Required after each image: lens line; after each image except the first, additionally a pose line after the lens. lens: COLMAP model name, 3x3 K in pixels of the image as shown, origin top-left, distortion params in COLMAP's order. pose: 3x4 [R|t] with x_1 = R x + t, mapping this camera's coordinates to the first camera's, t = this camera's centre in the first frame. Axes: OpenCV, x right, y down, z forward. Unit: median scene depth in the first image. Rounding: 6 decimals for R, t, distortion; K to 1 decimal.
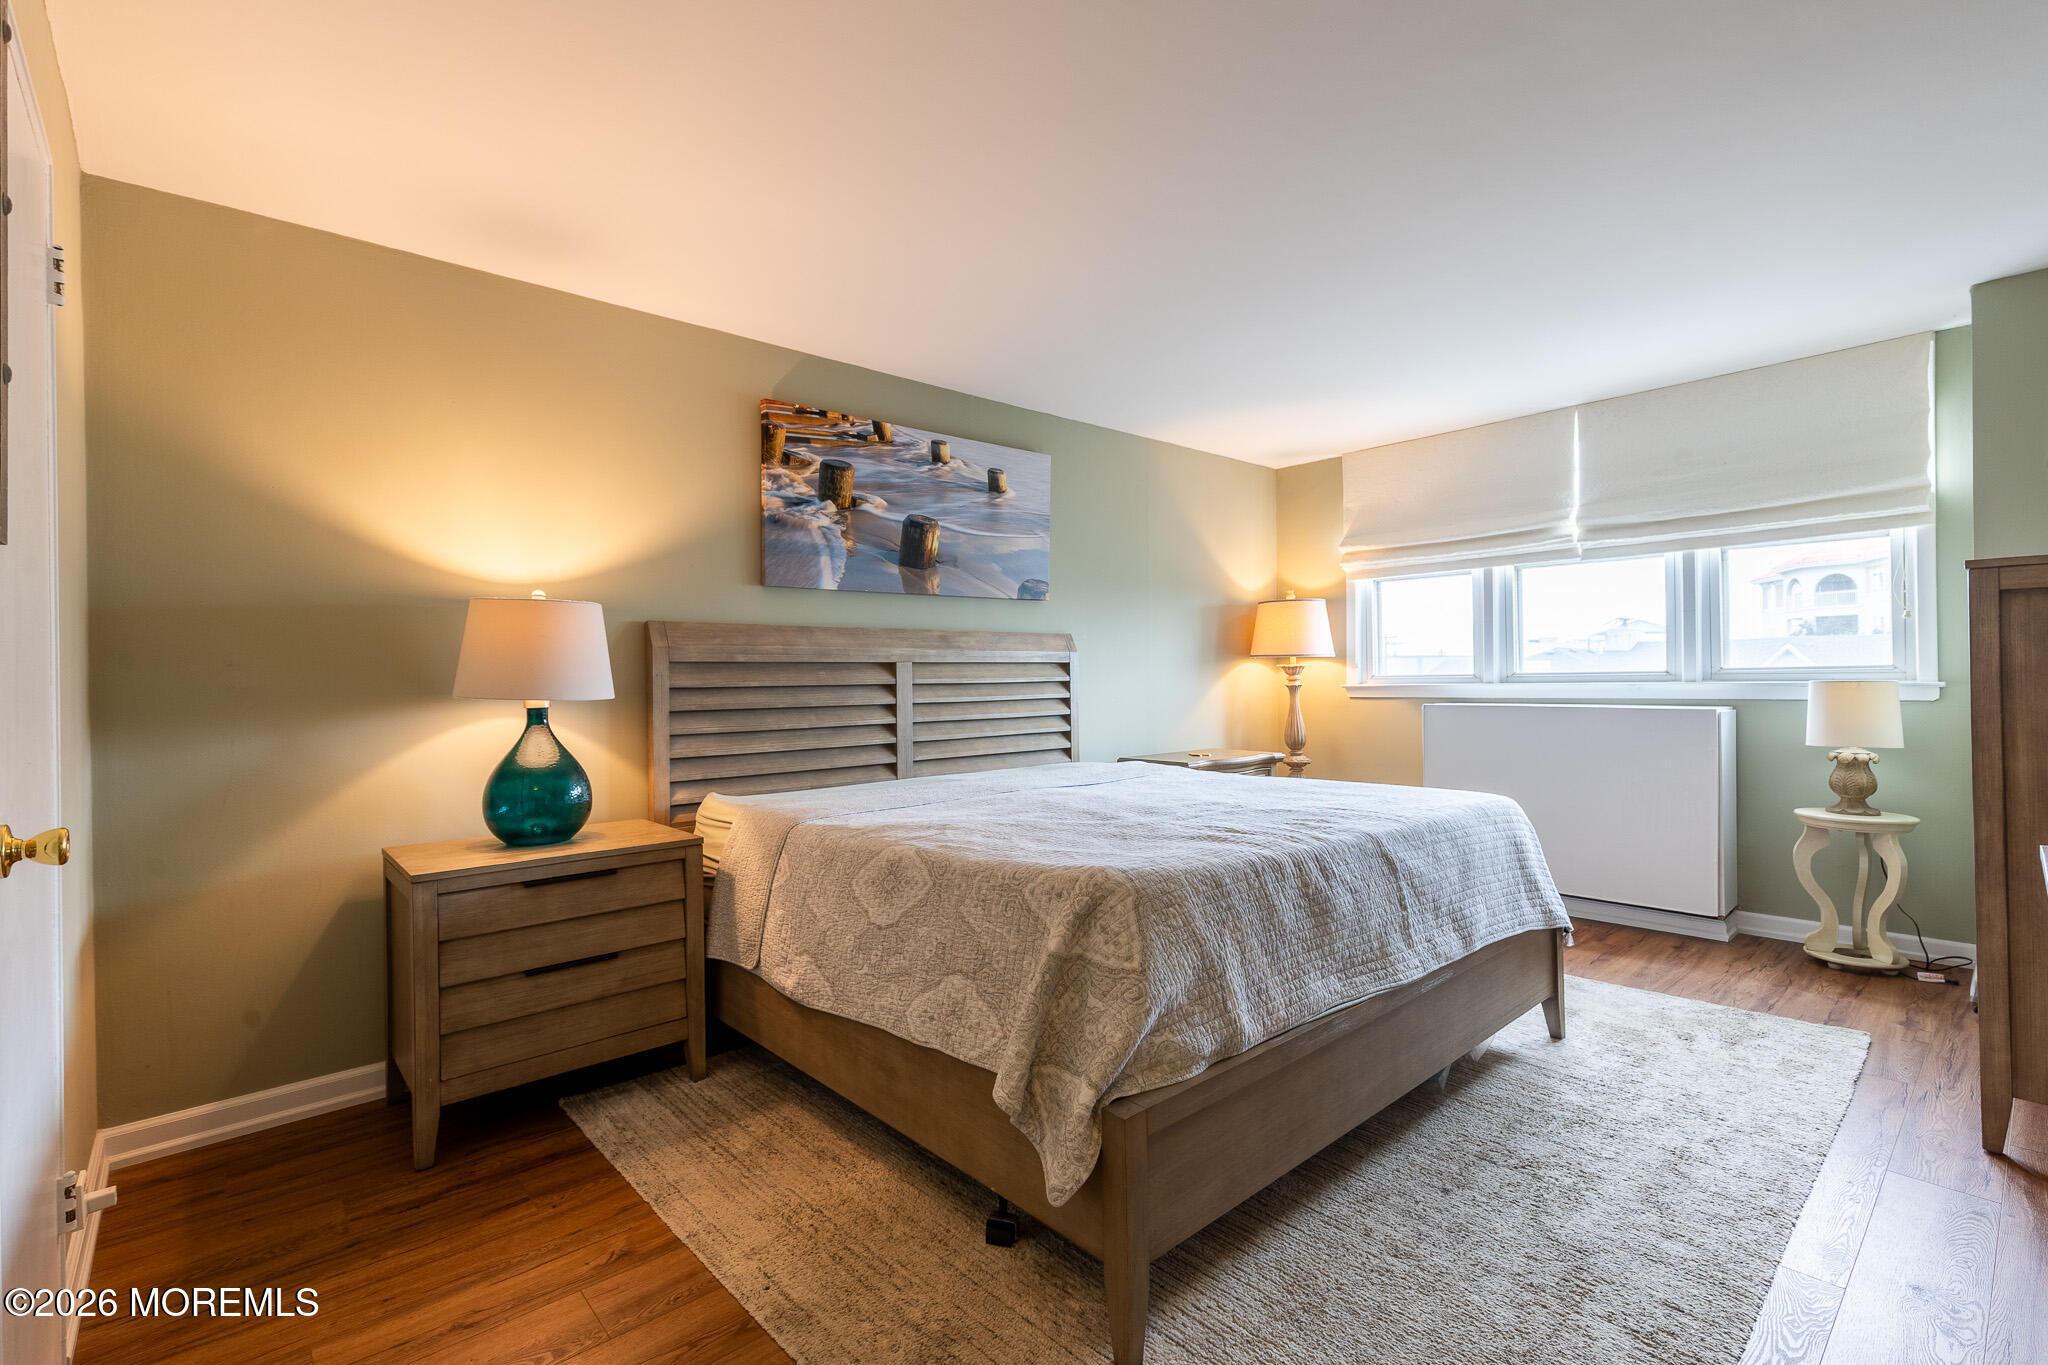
lens RADIAL K [[921.5, 0, 1019.7], [0, 921.5, 685.8], [0, 0, 1]] dist [0.002693, 0.000233]
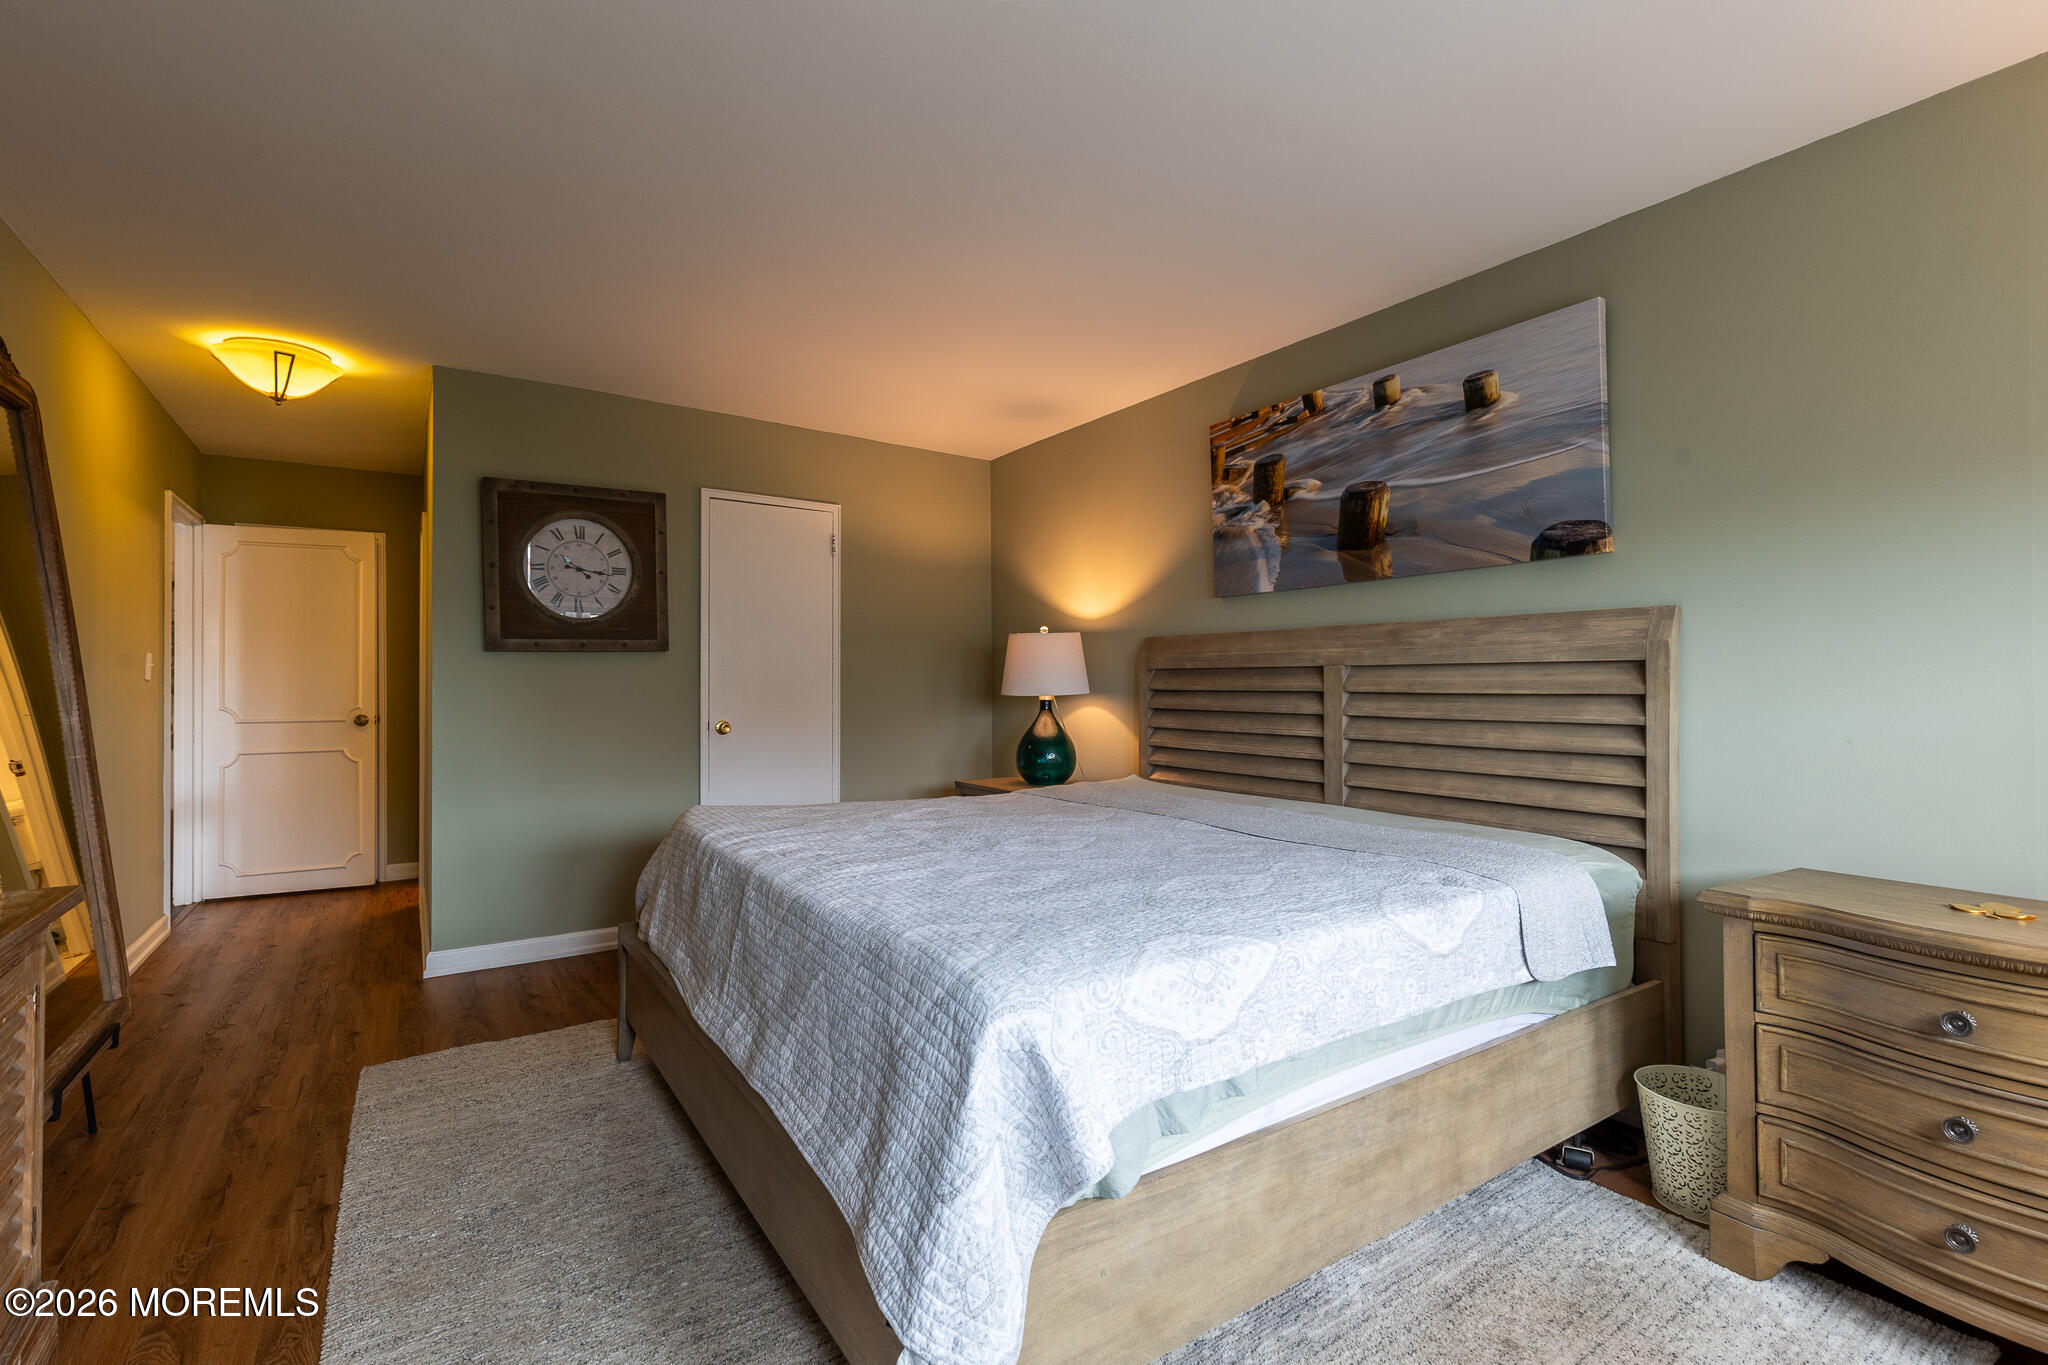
lens RADIAL K [[921.5, 0, 1019.3], [0, 921.5, 681.6], [0, 0, 1]] dist [0.002693, 0.000233]
pose [[-0.145437, 0.015677, -0.989243, 0.766740], [-0.000070, 0.999874, 0.015856, -0.024755], [0.989367, 0.002375, -0.145418, 0.856032]]
